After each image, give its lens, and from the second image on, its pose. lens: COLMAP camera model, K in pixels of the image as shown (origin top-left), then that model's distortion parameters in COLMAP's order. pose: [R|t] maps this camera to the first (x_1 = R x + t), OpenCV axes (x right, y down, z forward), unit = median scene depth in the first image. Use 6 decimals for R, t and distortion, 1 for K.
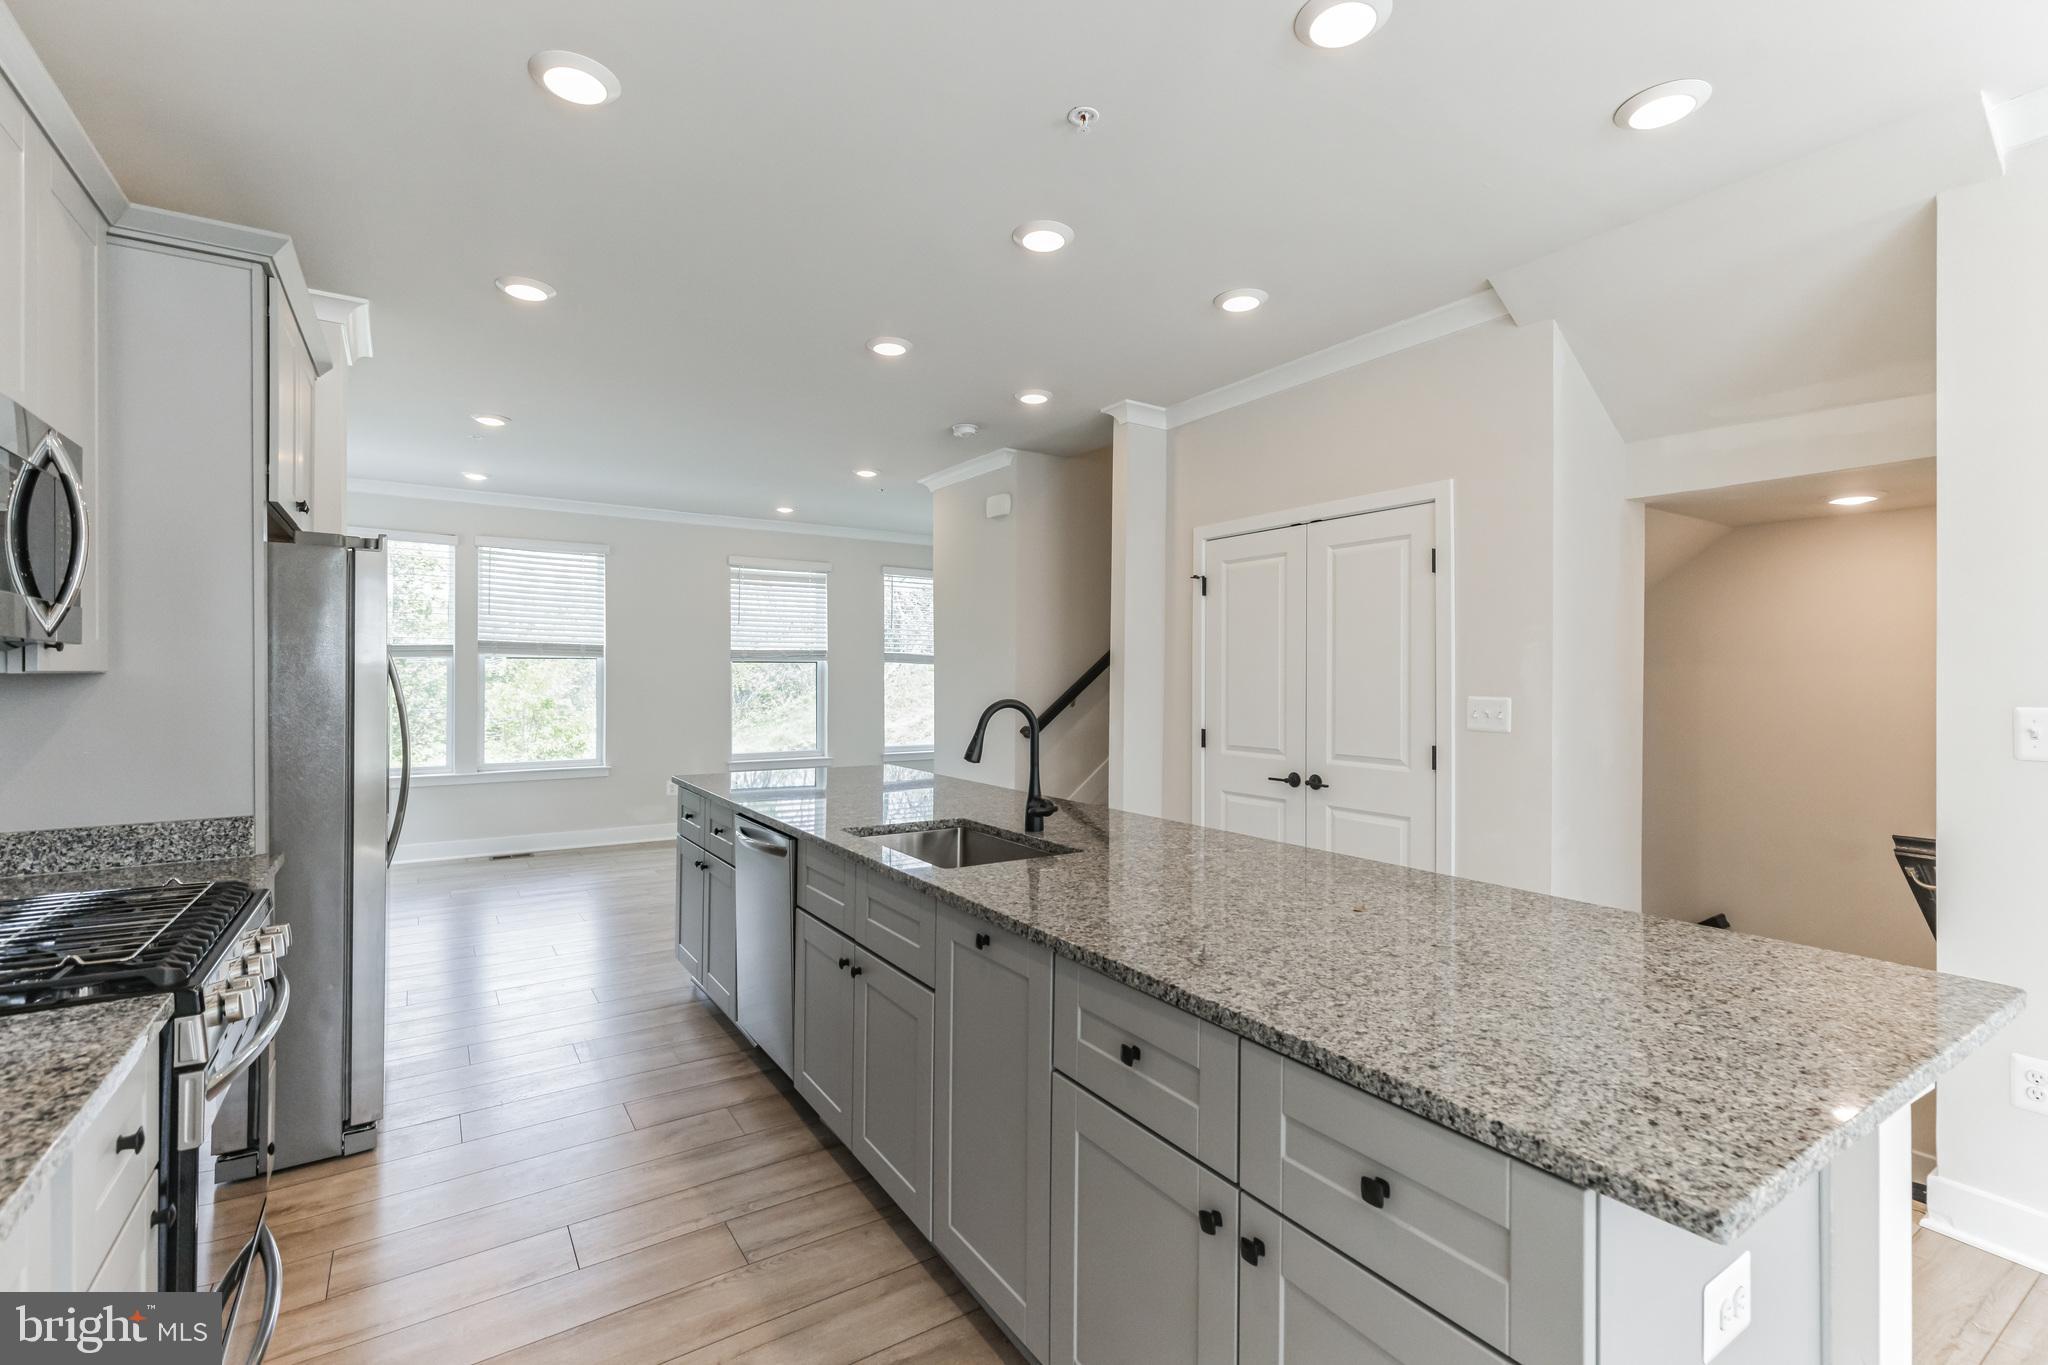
lens RADIAL K [[934.7, 0, 1027.1], [0, 934.7, 679.0], [0, 0, 1]] dist [0.002243, 0.000510]
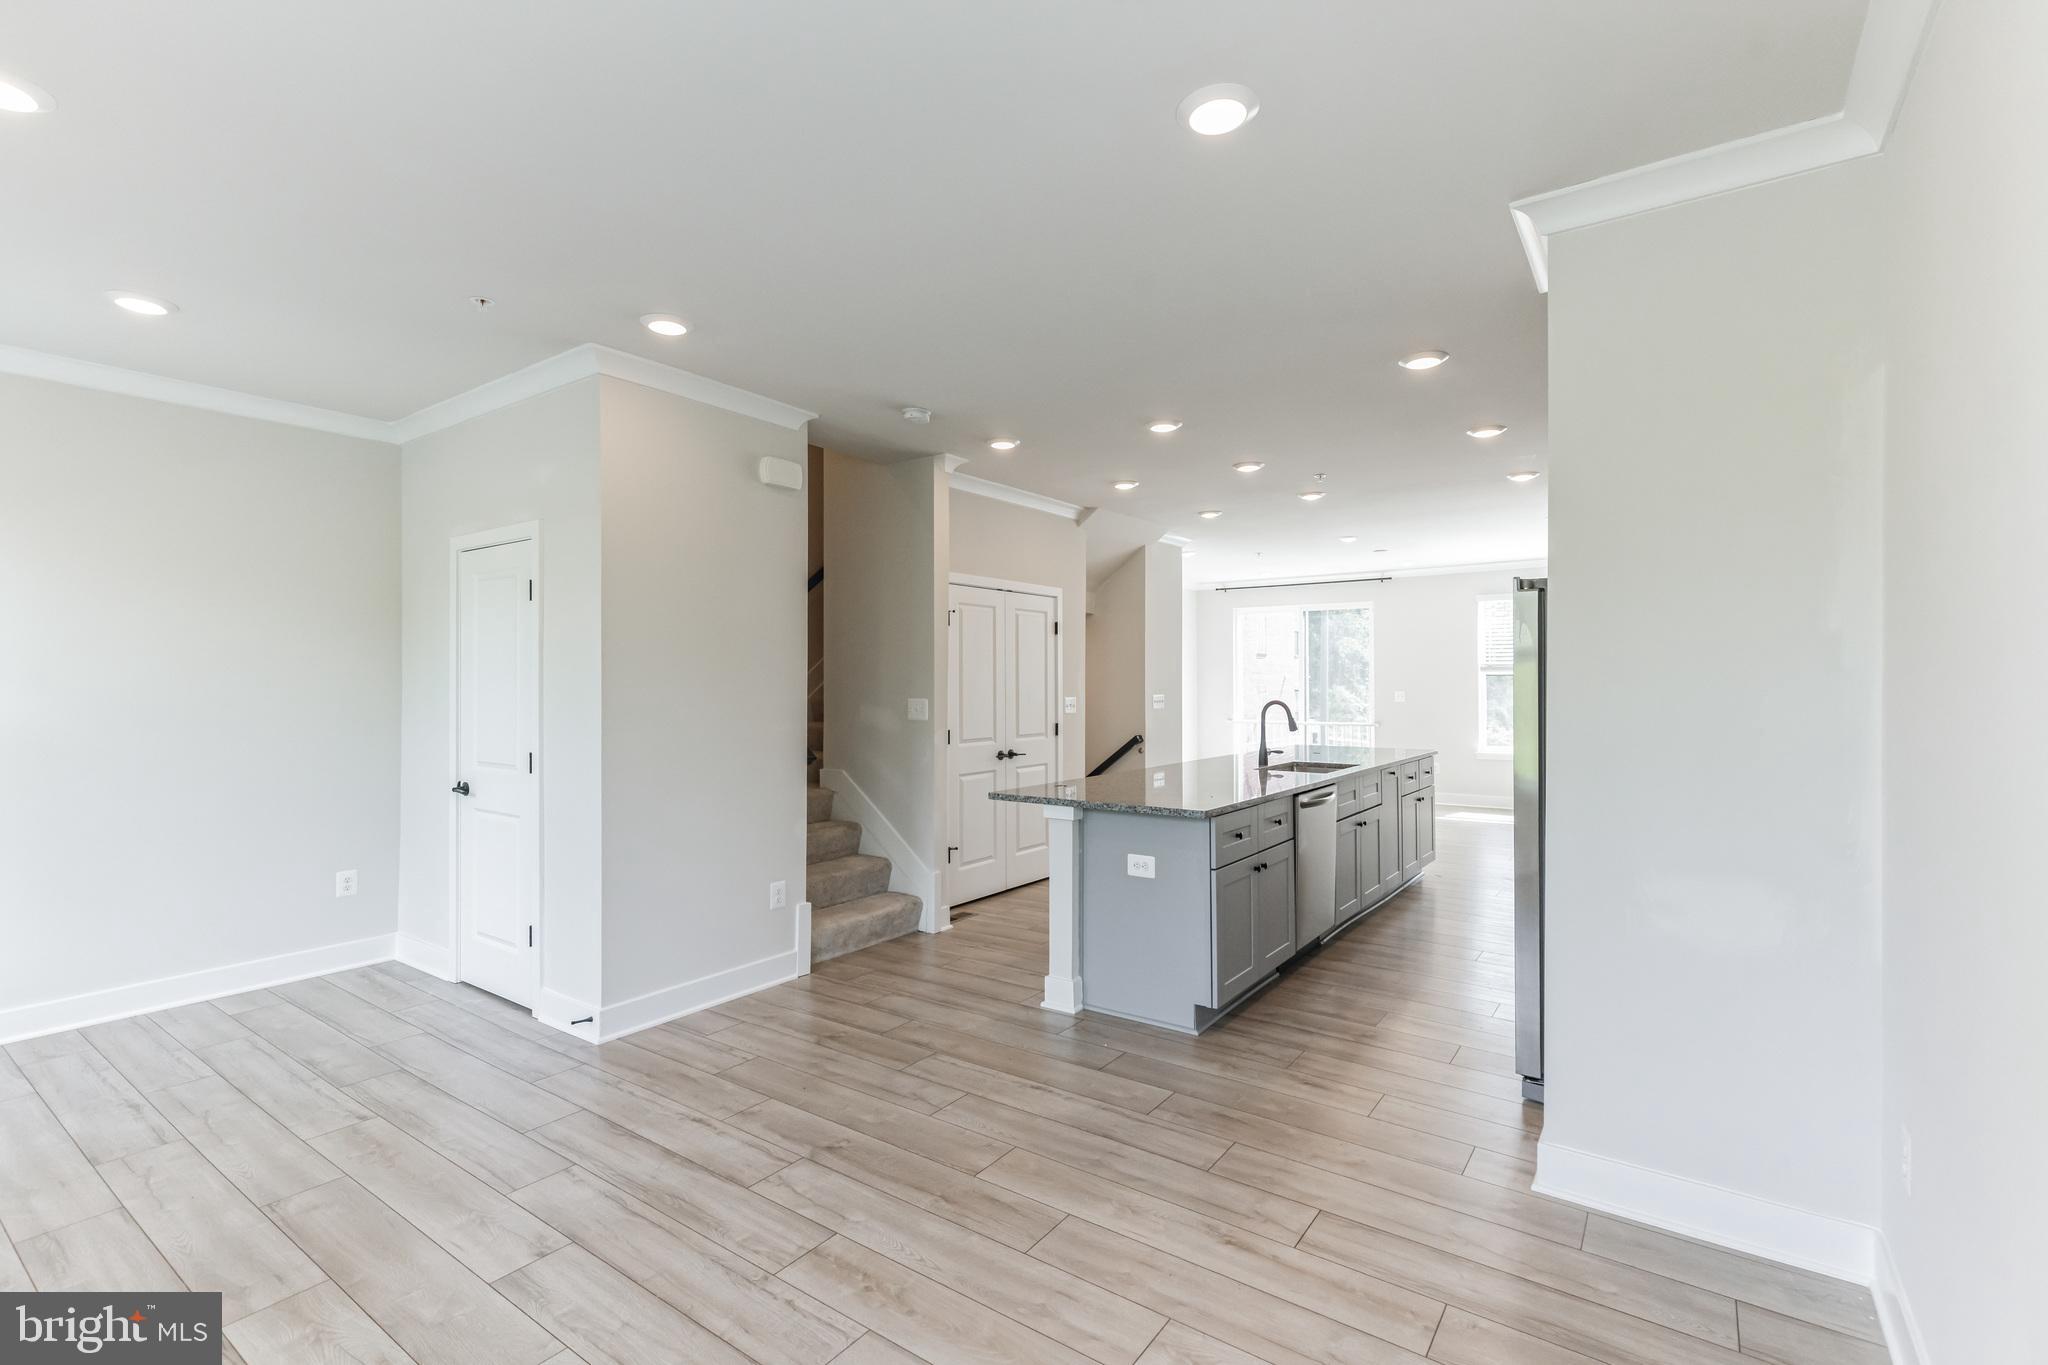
lens RADIAL K [[934.7, 0, 1019.3], [0, 934.7, 678.4], [0, 0, 1]] dist [0.002243, 0.000510]
pose [[-0.360920, 0.001290, 0.932596, -1.337369], [-0.000342, 0.999999, -0.001516, -0.019870], [-0.932597, -0.000866, -0.360919, 1.754750]]
